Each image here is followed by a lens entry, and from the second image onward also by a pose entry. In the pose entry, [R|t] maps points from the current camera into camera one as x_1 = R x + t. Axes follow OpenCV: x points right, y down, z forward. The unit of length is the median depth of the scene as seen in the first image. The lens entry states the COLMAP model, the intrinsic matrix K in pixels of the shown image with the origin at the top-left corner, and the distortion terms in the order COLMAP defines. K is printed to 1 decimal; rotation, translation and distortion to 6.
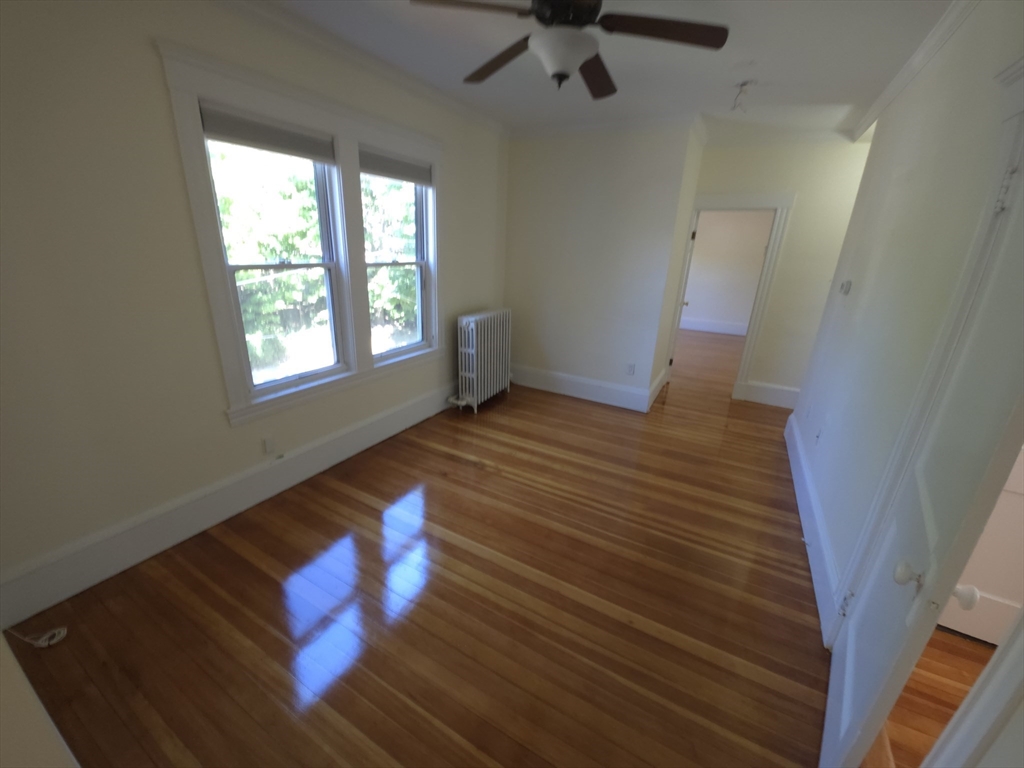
lens RADIAL K [[404.2, 0, 508.5], [0, 404.2, 384.2], [0, 0, 1]] dist [-0.011853, -0.001829]
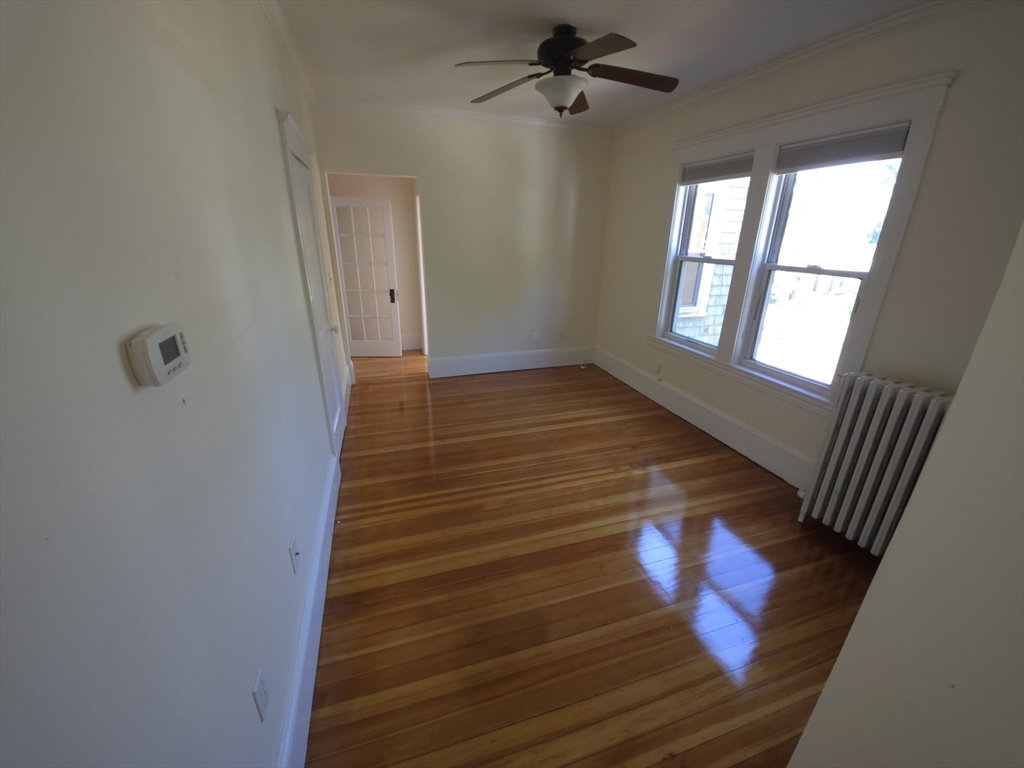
lens RADIAL K [[404.2, 0, 502.3], [0, 404.2, 382.4], [0, 0, 1]] dist [-0.011853, -0.001829]
pose [[-0.683687, 0.214773, -0.697456, 0.913254], [-0.269195, 0.814095, 0.514571, -0.439329], [0.678311, 0.539557, -0.498771, 1.338731]]
